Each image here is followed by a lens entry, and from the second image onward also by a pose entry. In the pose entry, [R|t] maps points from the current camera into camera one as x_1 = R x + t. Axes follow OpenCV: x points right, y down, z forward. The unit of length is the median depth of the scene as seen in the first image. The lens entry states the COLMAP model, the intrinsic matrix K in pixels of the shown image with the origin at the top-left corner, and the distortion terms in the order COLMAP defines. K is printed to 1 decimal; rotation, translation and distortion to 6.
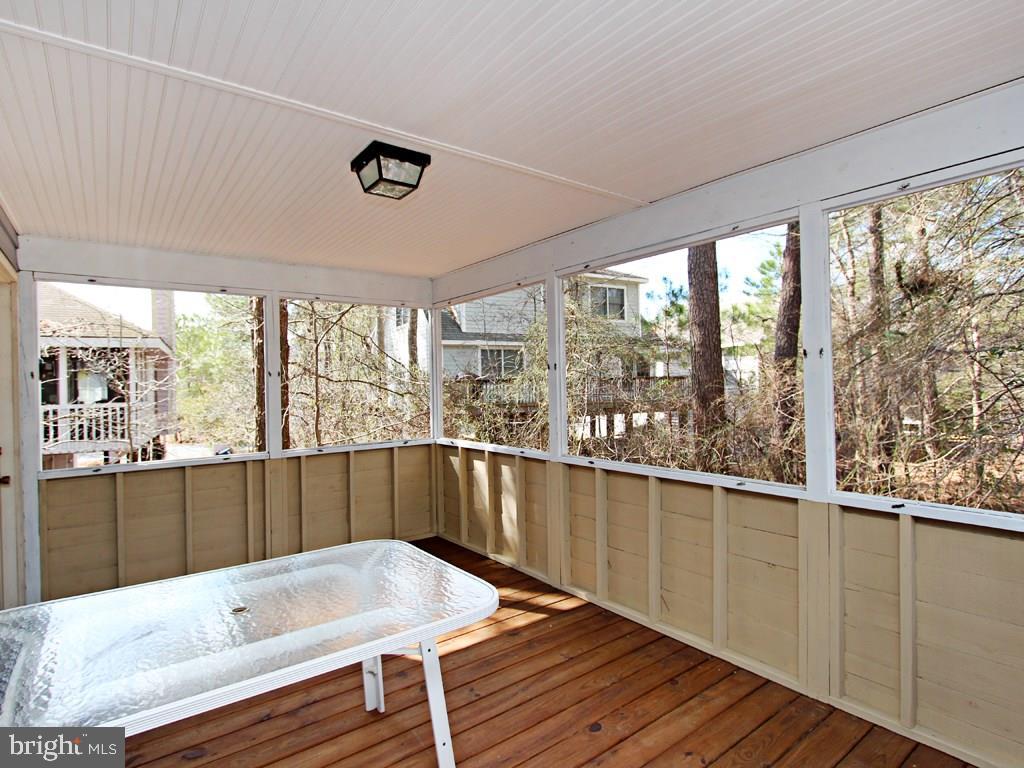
lens RADIAL K [[556.2, 0, 518.9], [0, 556.2, 382.7], [0, 0, 1]] dist [-0.032225, 0.016580]
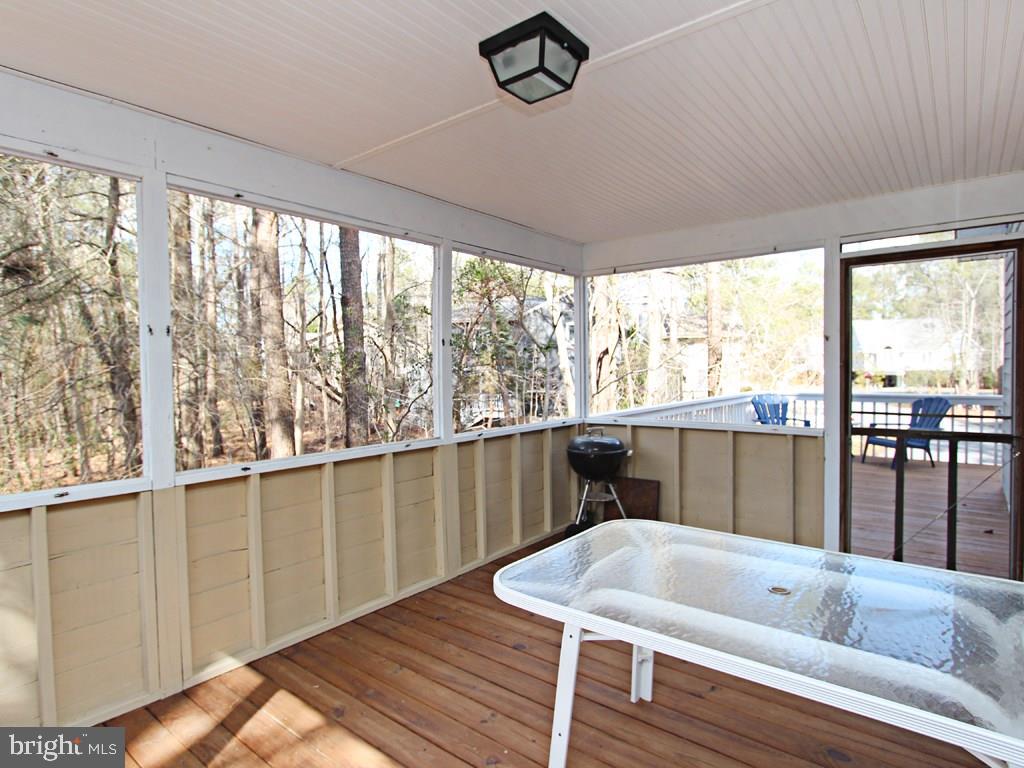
lens RADIAL K [[558.9, 0, 512.0], [0, 558.9, 384.0], [0, 0, 1]] dist [-0.000806, -0.000137]
pose [[-0.244048, -0.009338, 0.969718, -0.822626], [0.013065, 0.999831, 0.012916, 0.034734], [-0.969675, 0.015822, -0.243885, 1.048019]]
